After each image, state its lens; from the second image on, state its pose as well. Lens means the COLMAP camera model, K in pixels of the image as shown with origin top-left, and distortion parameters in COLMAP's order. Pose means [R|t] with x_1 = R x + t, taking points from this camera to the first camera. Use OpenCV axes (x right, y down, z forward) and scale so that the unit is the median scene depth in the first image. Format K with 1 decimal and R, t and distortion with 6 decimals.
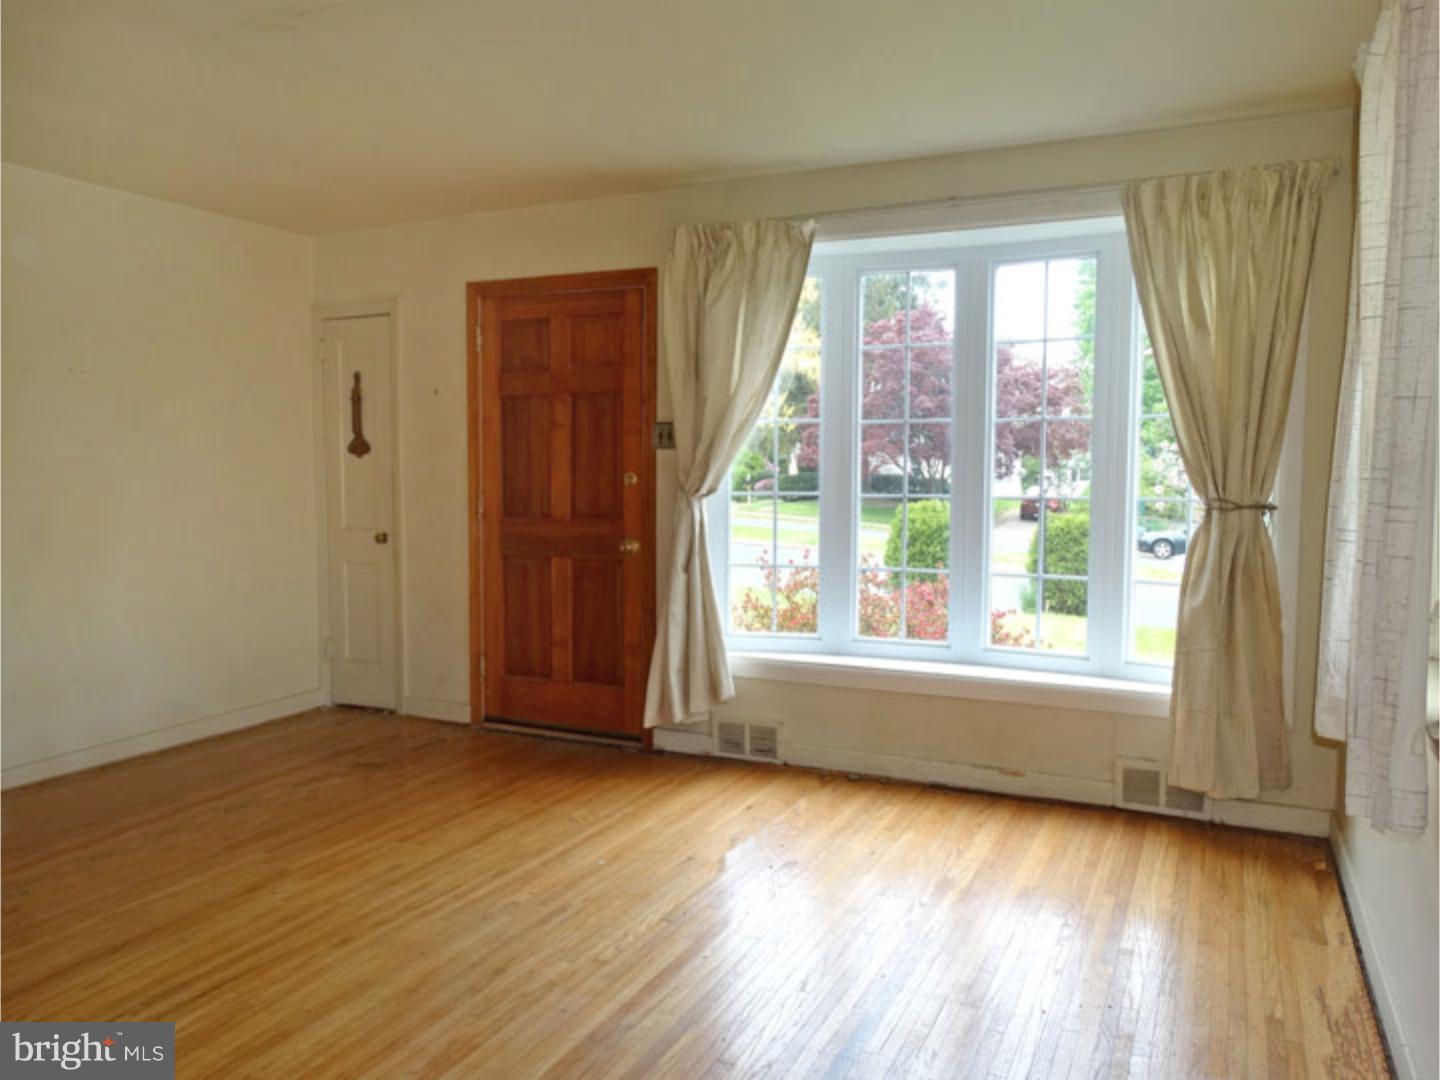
lens RADIAL K [[1059.8, 0, 720.0], [0, 1059.8, 540.0], [0, 0, 1]] dist [0.000511, 0.000219]
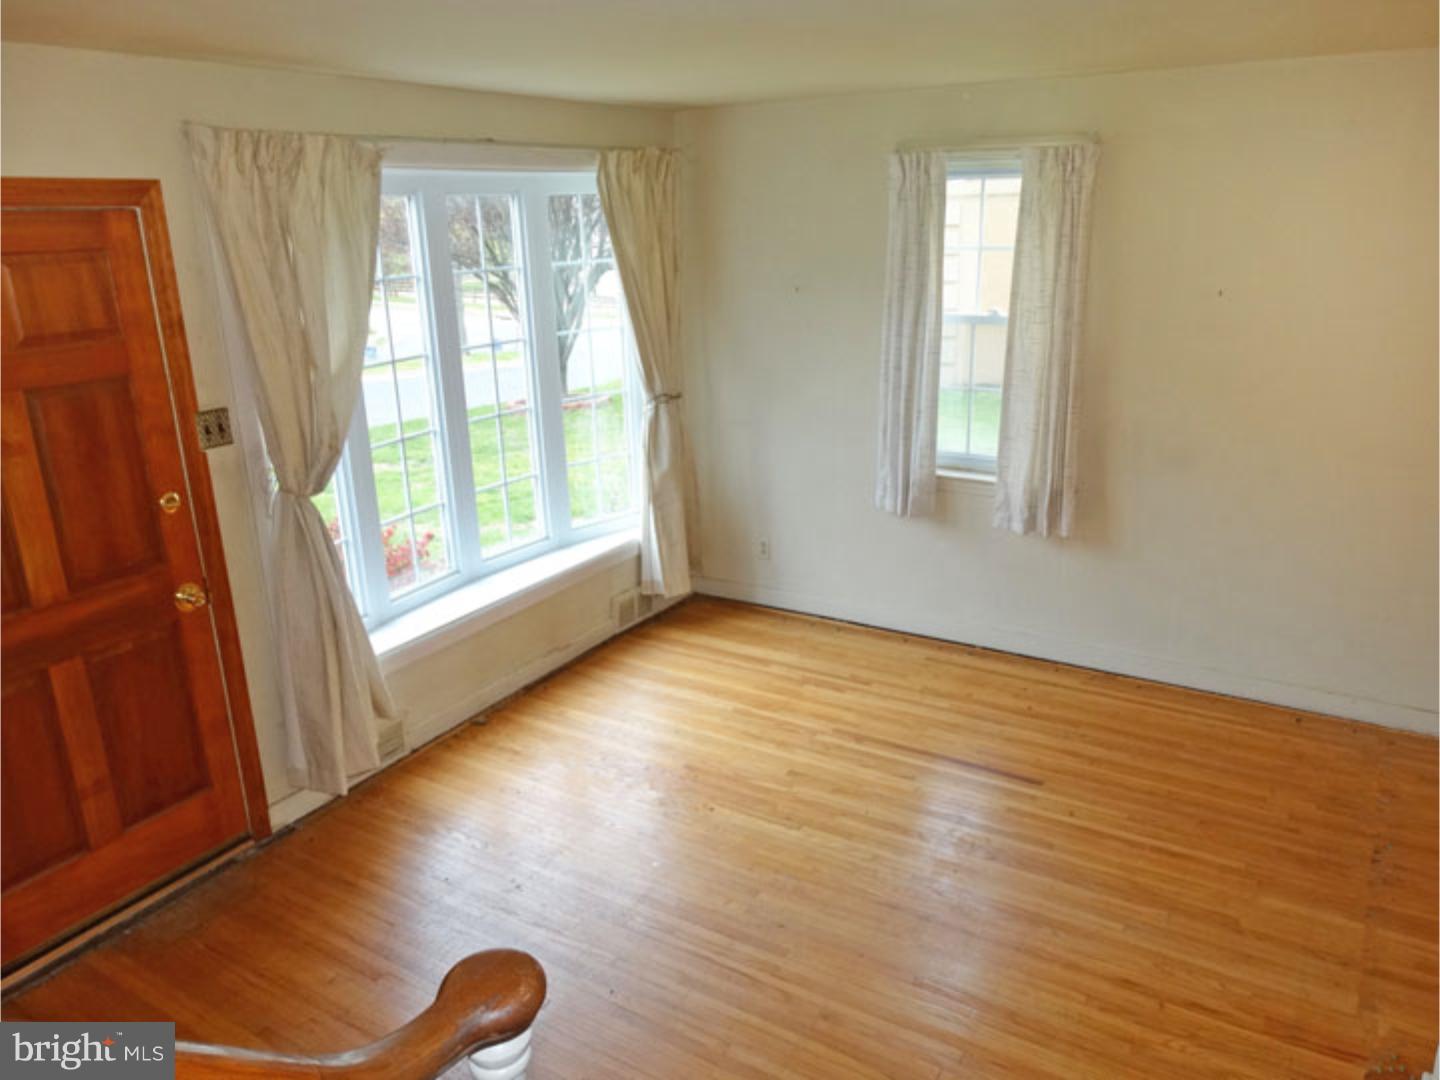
lens RADIAL K [[1059.8, 0, 720.0], [0, 1059.8, 540.0], [0, 0, 1]] dist [0.000511, 0.000219]
pose [[0.095929, -0.306962, 0.946875, -0.708520], [0.090319, 0.950022, 0.298832, -0.208411], [-0.991282, 0.056854, 0.118859, 0.591883]]
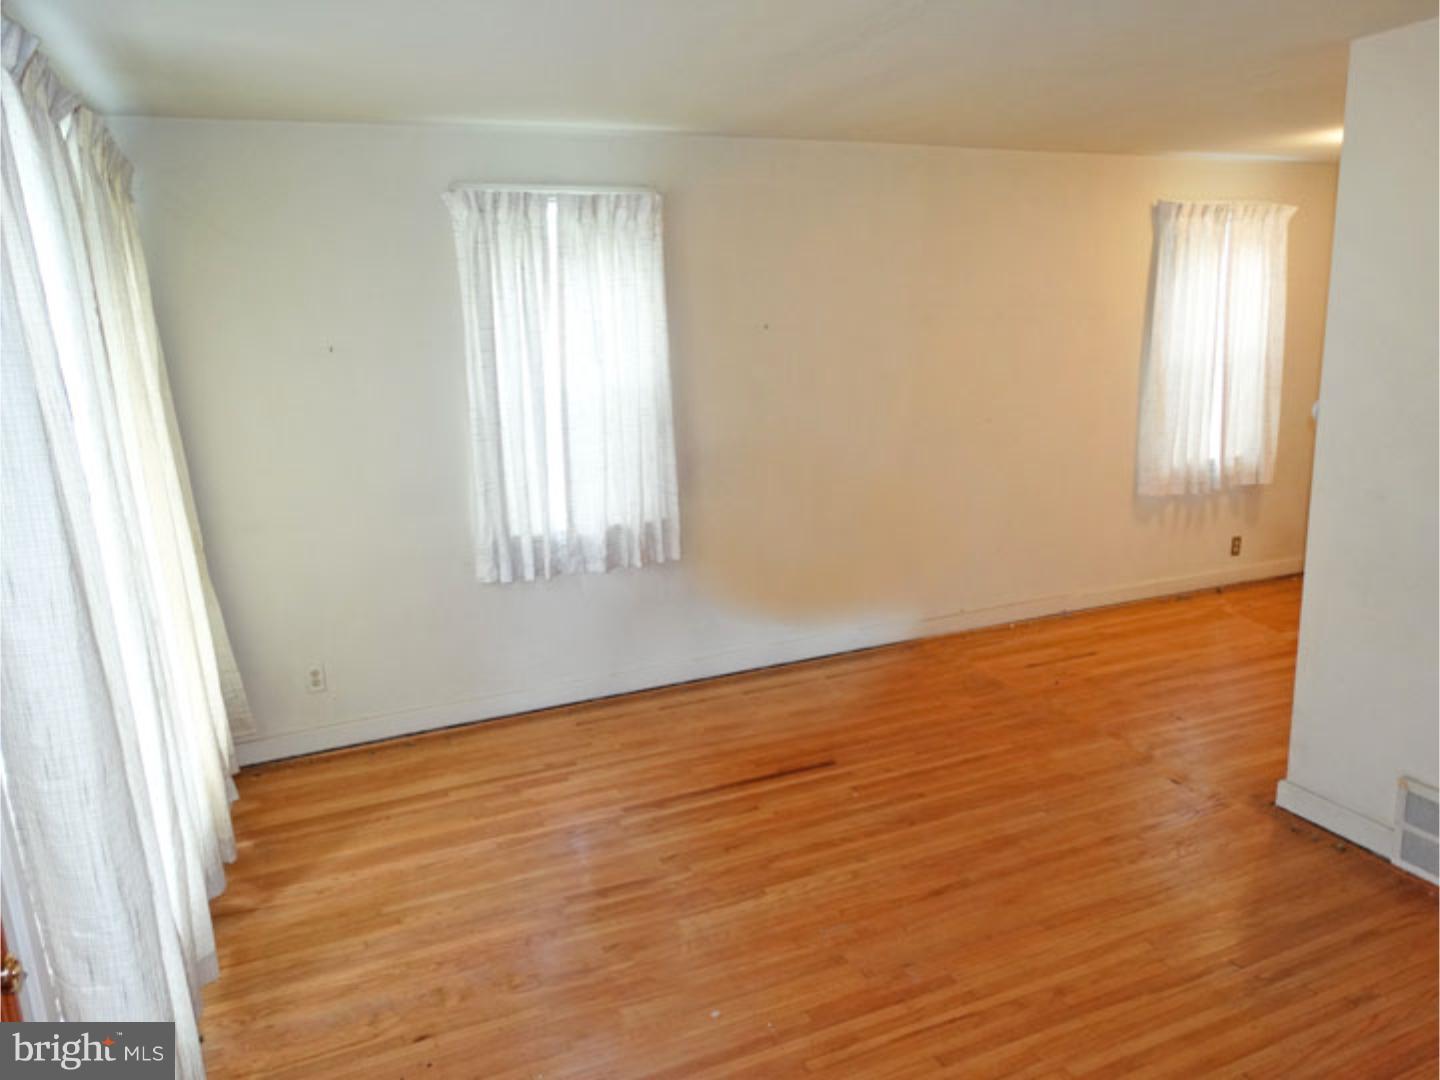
lens RADIAL K [[1021.7, 0, 718.3], [0, 1021.7, 534.7], [0, 0, 1]] dist [0.005879, 0.001929]
pose [[-0.754830, -0.118863, 0.645061, -0.418141], [0.078552, 0.959984, 0.268812, -0.176375], [-0.651200, 0.253578, -0.715288, 1.065186]]
